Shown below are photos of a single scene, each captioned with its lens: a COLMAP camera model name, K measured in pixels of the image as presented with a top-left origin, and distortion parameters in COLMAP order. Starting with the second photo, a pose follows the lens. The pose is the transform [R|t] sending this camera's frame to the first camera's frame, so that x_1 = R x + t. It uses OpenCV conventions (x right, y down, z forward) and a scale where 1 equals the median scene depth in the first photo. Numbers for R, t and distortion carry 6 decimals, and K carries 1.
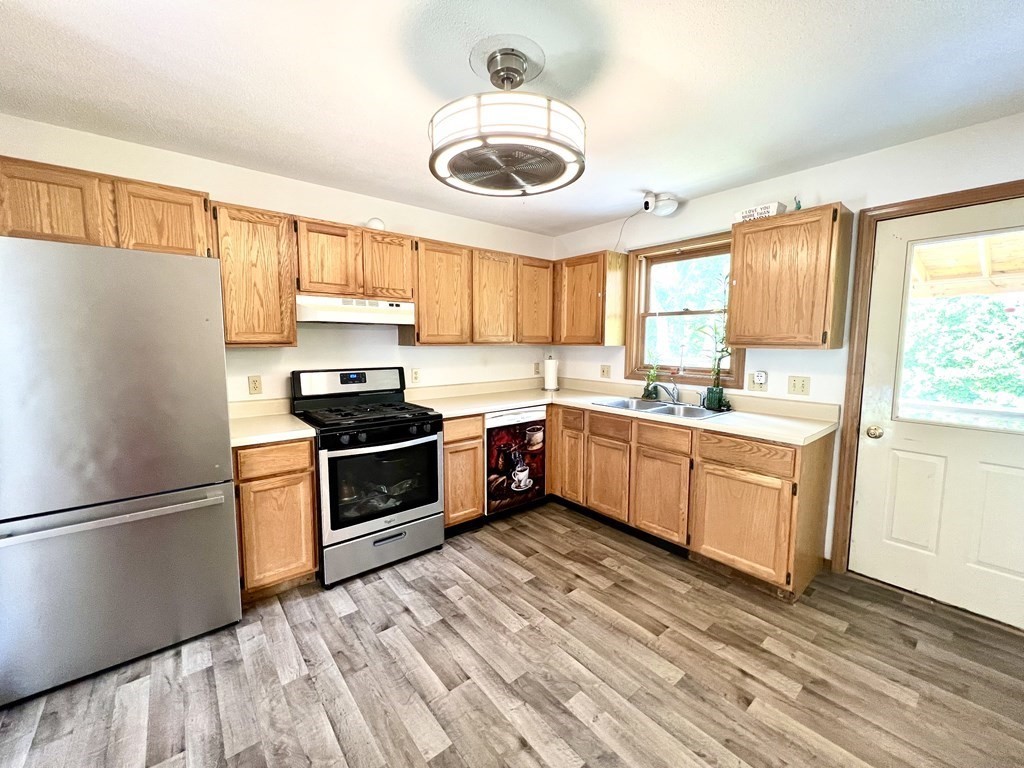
lens RADIAL K [[407.8, 0, 510.6], [0, 407.8, 380.2], [0, 0, 1]] dist [0.001634, -0.000451]
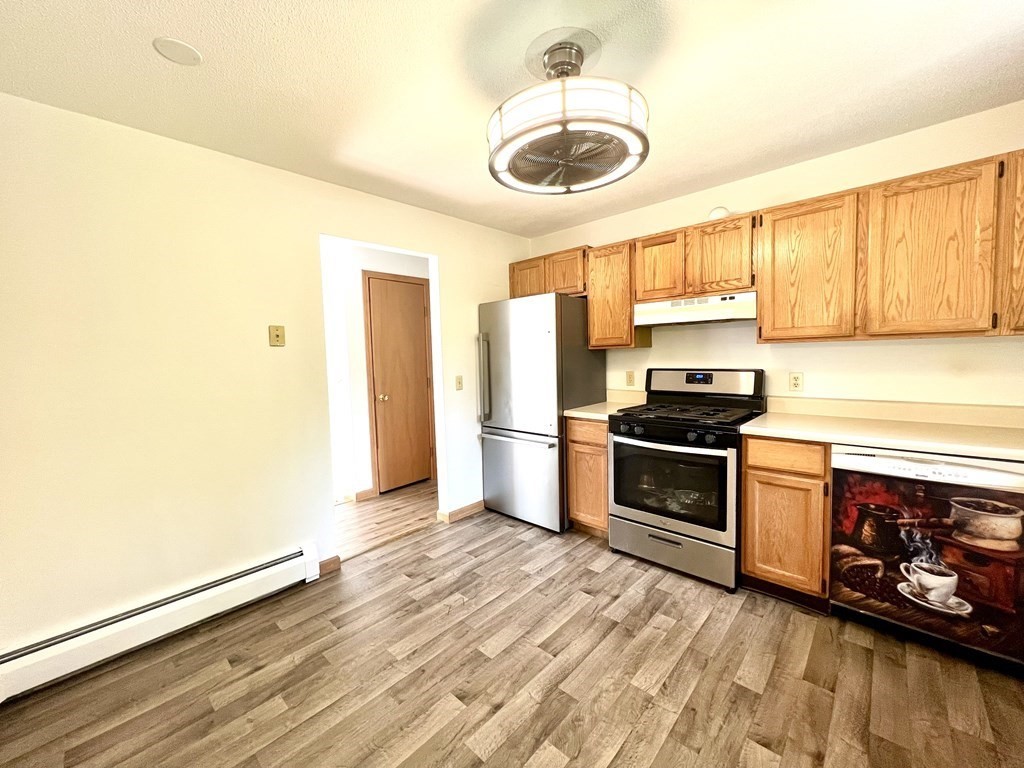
lens RADIAL K [[407.8, 0, 509.4], [0, 407.8, 381.2], [0, 0, 1]] dist [0.001634, -0.000451]
pose [[0.128588, 0.059537, -0.989909, 0.564819], [-0.067293, 0.996419, 0.051188, -0.018933], [0.989412, 0.060032, 0.132134, 0.442851]]
